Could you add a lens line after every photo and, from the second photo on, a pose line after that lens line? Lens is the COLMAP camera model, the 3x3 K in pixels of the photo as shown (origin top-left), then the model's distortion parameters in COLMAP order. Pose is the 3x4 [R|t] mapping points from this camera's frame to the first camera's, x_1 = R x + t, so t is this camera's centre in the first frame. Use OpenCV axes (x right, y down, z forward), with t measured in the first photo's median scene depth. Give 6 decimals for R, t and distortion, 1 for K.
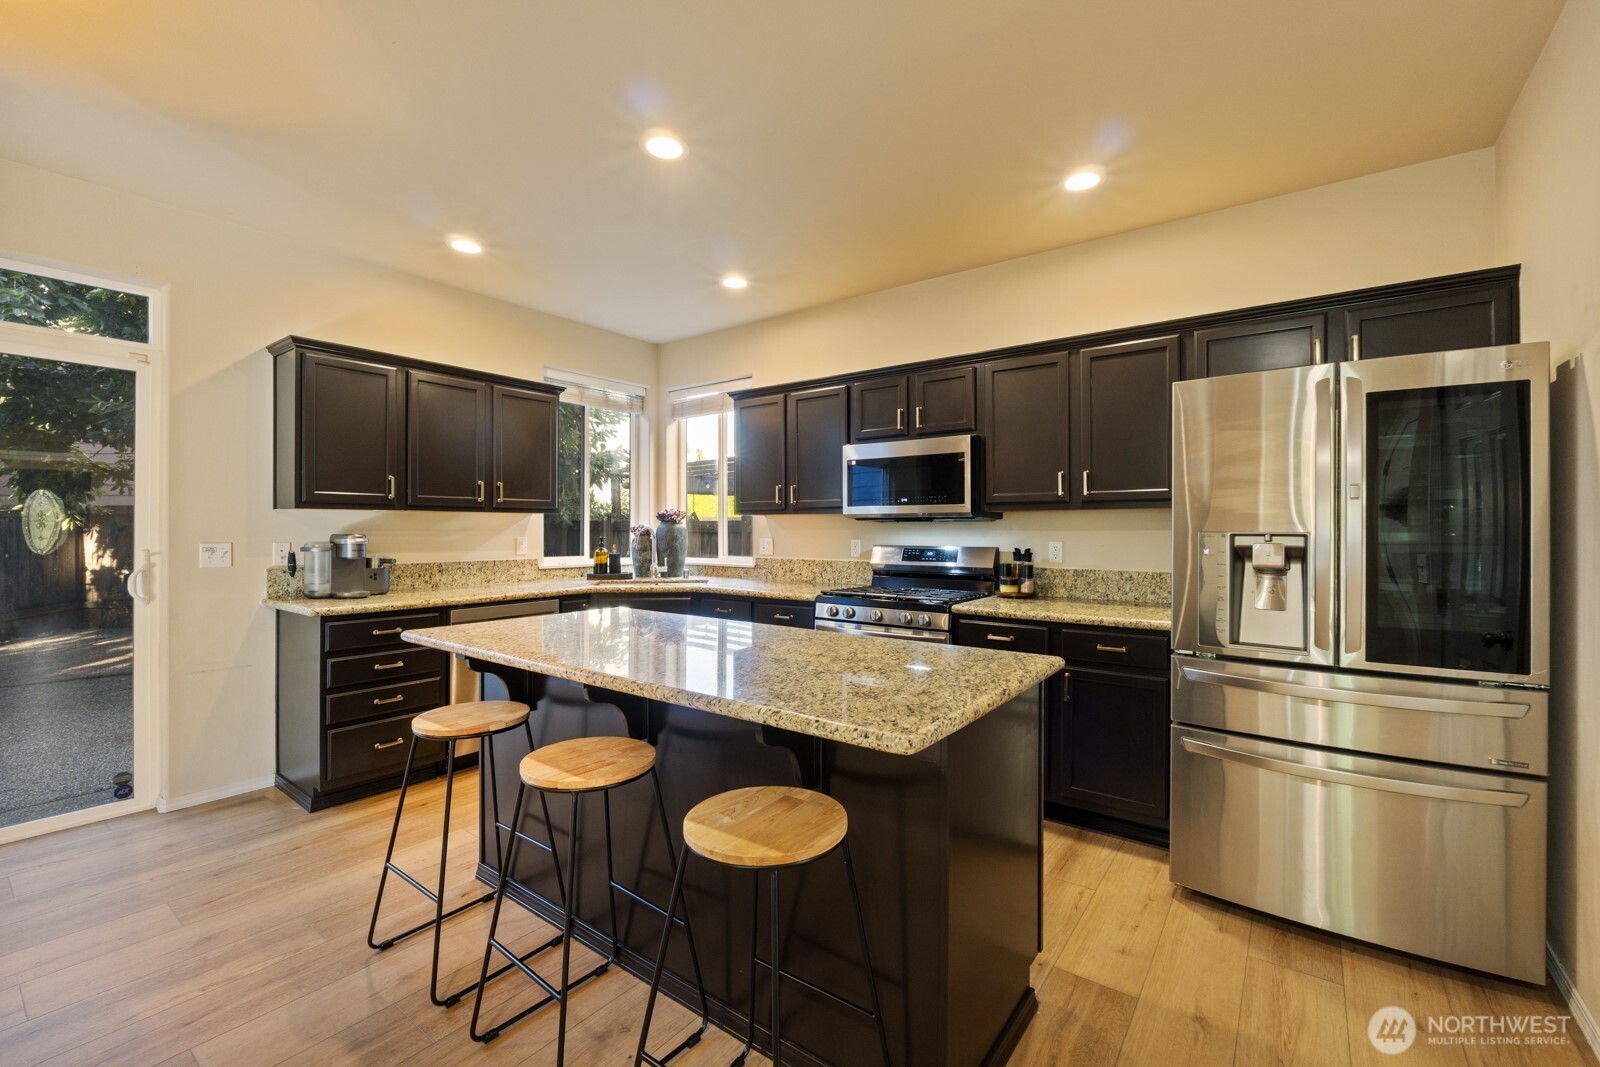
lens RADIAL K [[663.1, 0, 807.6], [0, 663.1, 530.6], [0, 0, 1]] dist [-0.005795, -0.000024]
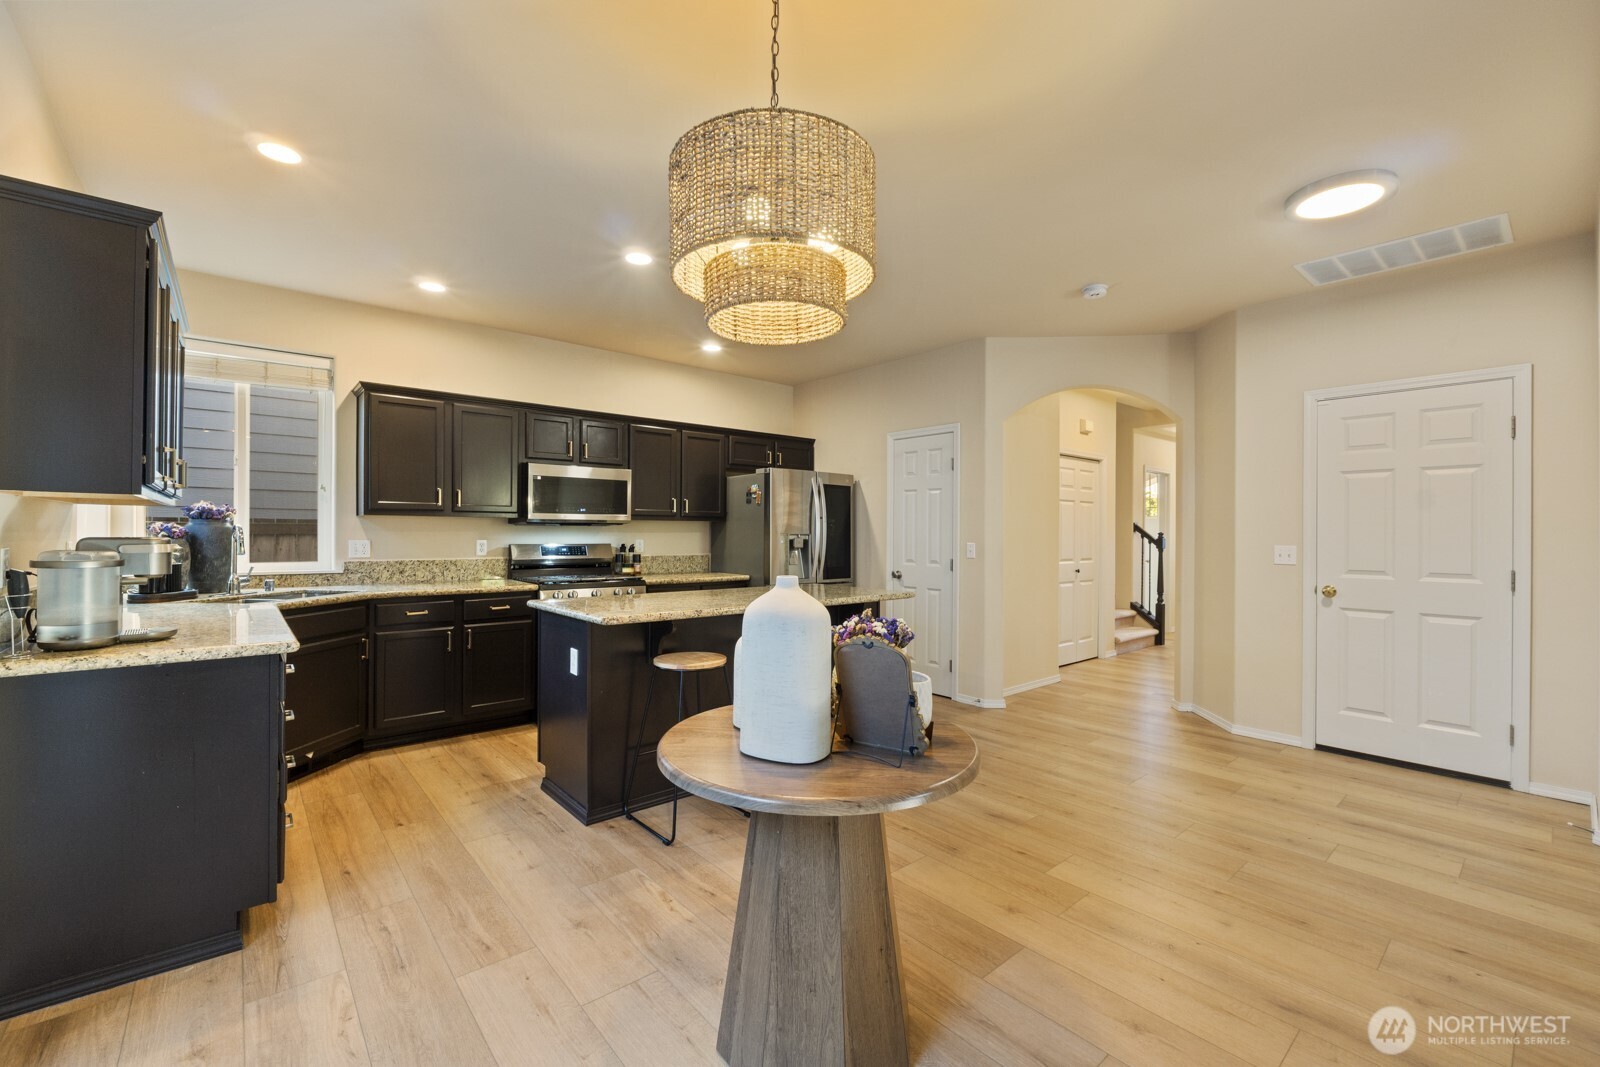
lens RADIAL K [[663.1, 0, 807.6], [0, 663.1, 530.6], [0, 0, 1]] dist [-0.005795, -0.000024]
pose [[0.226044, 0.004487, 0.974107, -1.170814], [-0.002544, 0.999989, -0.004016, 0.000844], [-0.974114, -0.001571, 0.226053, 0.261435]]
